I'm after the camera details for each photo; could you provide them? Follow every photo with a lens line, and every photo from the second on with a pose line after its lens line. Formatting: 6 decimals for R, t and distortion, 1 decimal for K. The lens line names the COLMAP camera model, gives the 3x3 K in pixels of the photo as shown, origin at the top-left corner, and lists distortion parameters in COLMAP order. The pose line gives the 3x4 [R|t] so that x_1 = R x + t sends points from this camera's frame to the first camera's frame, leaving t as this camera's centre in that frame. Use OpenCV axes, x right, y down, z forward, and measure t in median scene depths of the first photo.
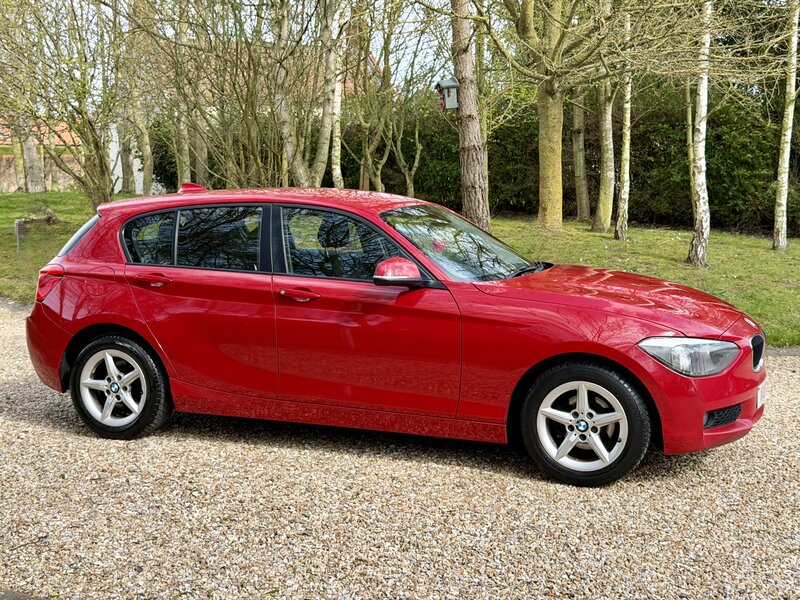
lens RADIAL K [[1113.0, 0, 400.0], [0, 1113.0, 300.0], [0, 0, 1]] dist [0.221587, -0.570411]
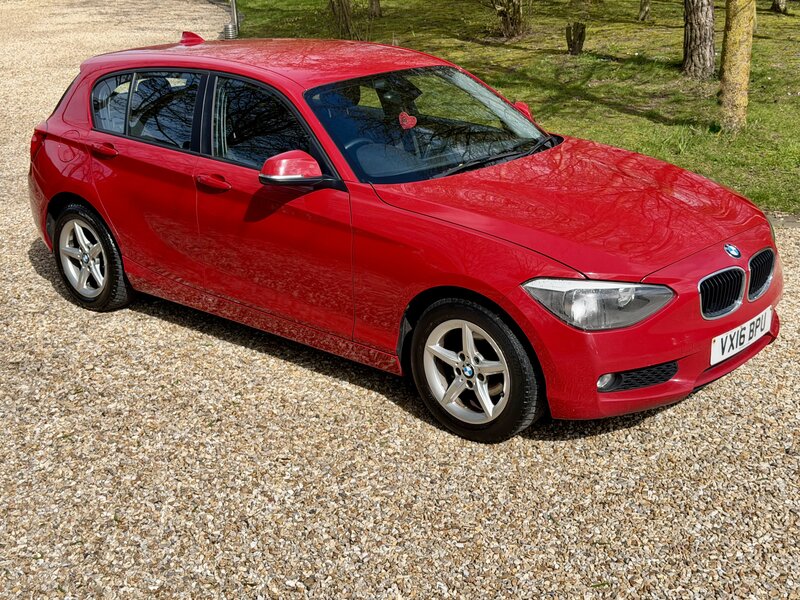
lens RADIAL K [[1113.0, 0, 400.0], [0, 1113.0, 300.0], [0, 0, 1]] dist [0.221587, -0.570411]
pose [[0.938841, 0.089081, -0.332628, 0.331572], [-0.017358, 0.976974, 0.212650, -0.099420], [0.343912, -0.193871, 0.918770, 0.194373]]
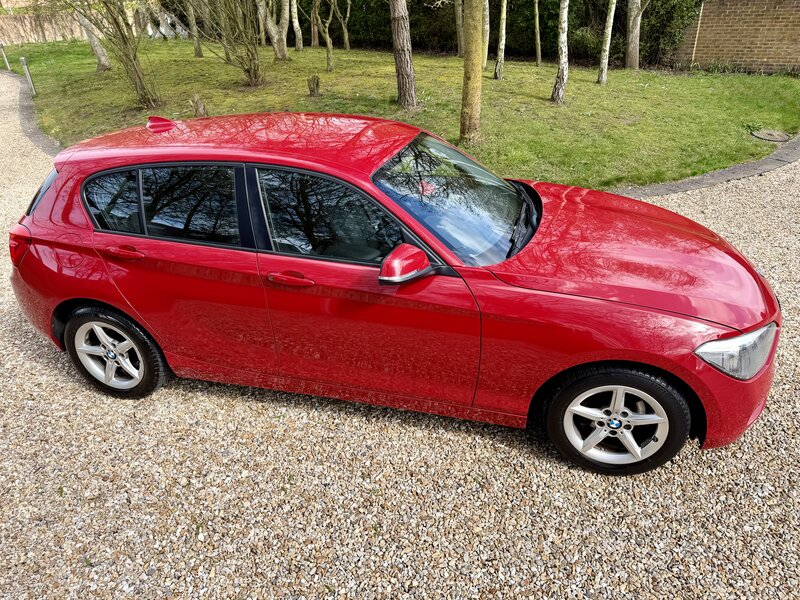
lens RADIAL K [[566.5, 0, 402.6], [0, 566.5, 302.8], [0, 0, 1]] dist [0.008679, -0.007879]
pose [[0.993026, -0.079420, 0.087133, -0.038733], [0.042501, 0.930517, 0.363773, -0.136958], [-0.109970, -0.357533, 0.927403, 0.529904]]
